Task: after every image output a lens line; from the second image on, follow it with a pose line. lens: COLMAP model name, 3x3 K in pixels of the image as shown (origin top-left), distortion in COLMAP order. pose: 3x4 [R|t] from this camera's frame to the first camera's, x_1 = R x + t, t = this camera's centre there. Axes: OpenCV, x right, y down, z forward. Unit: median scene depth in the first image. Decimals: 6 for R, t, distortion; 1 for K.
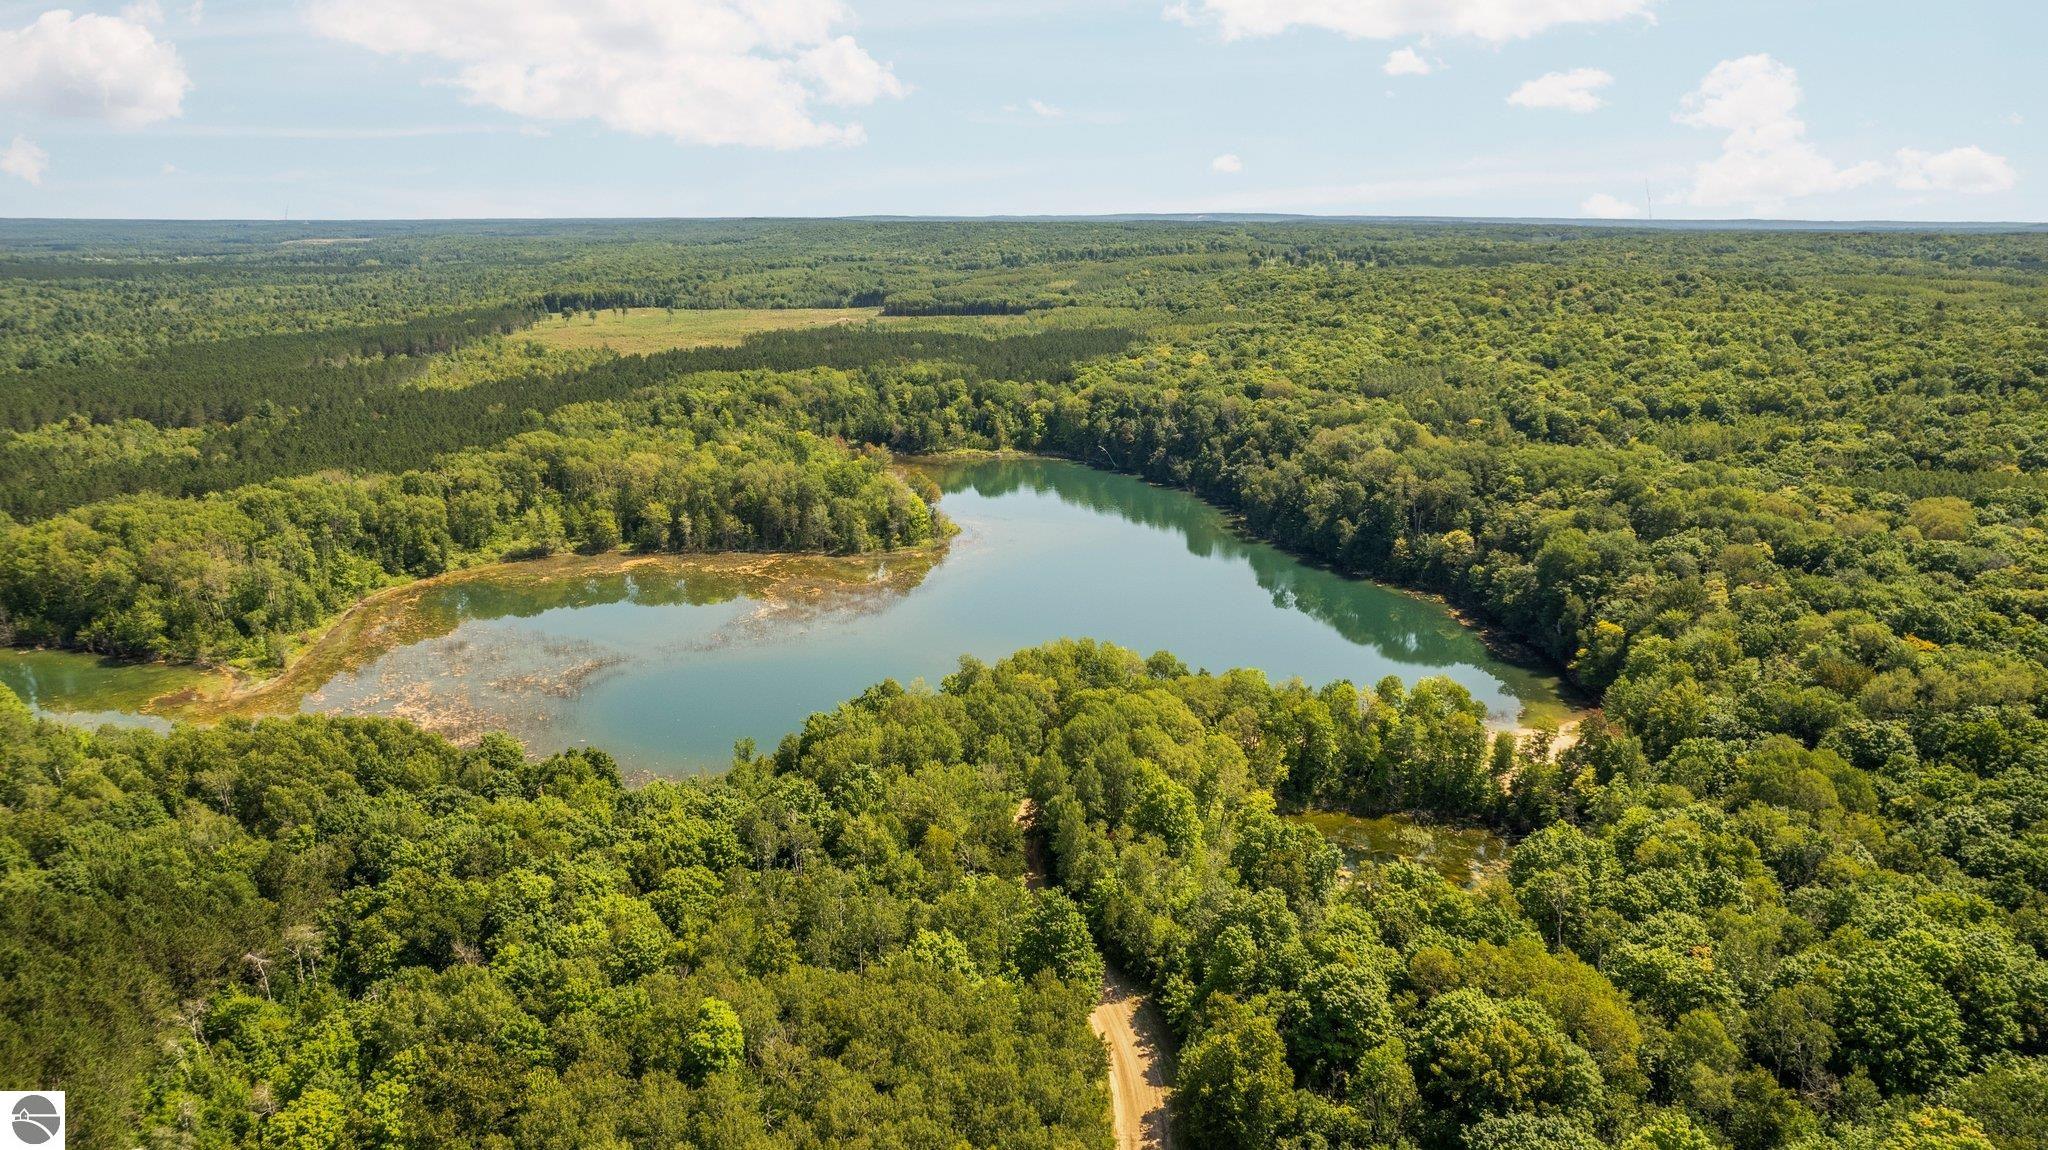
lens RADIAL K [[1312.4, 0, 1050.2], [0, 1312.4, 583.8], [0, 0, 1]] dist [-0.072056, 0.065255]
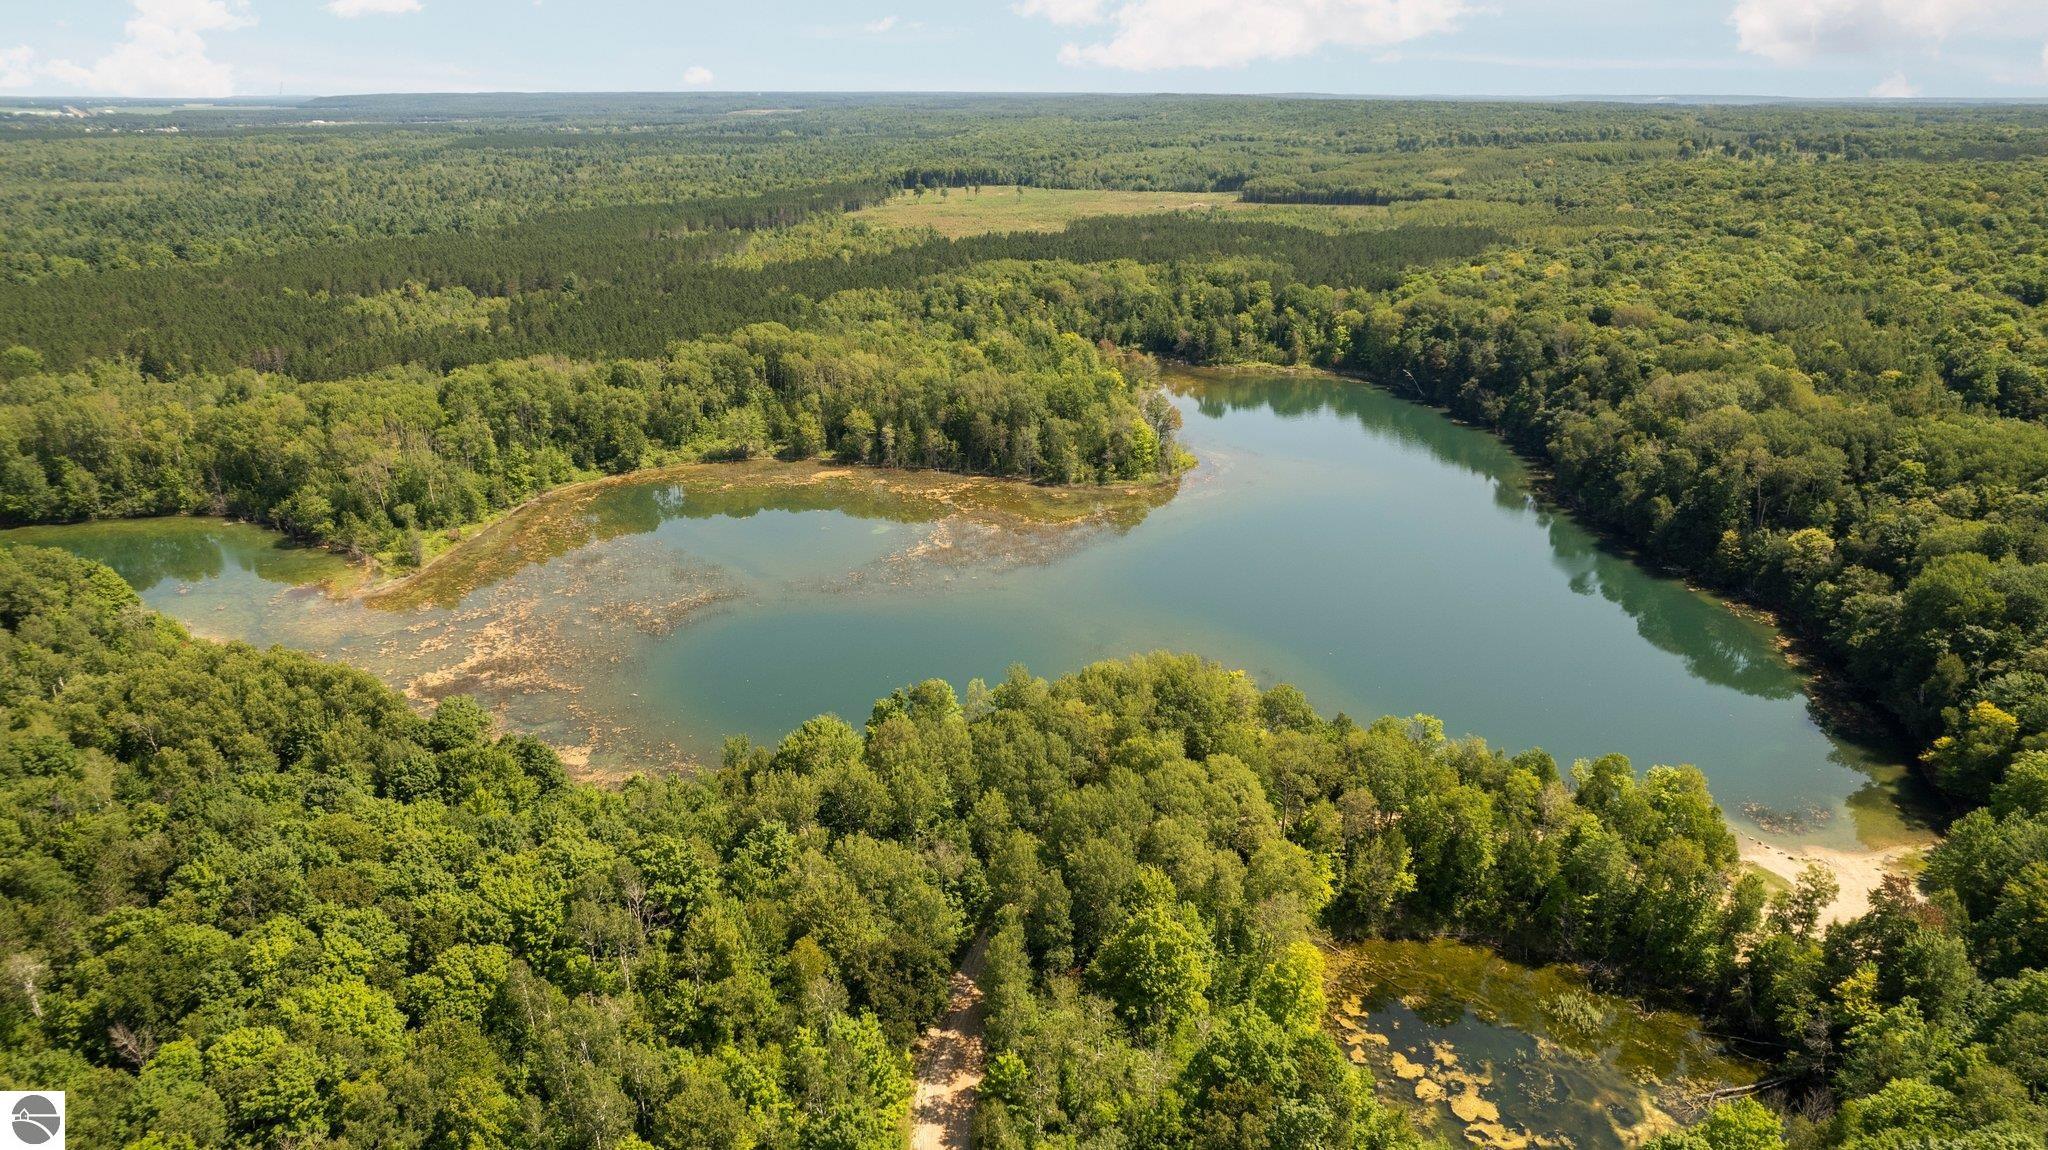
lens RADIAL K [[1312.4, 0, 1050.2], [0, 1312.4, 583.8], [0, 0, 1]] dist [-0.072056, 0.065255]
pose [[0.952672, 0.108571, -0.283953, 0.088123], [-0.083601, 0.991603, 0.098662, -0.037394], [0.292280, -0.070254, 0.953749, 0.131609]]
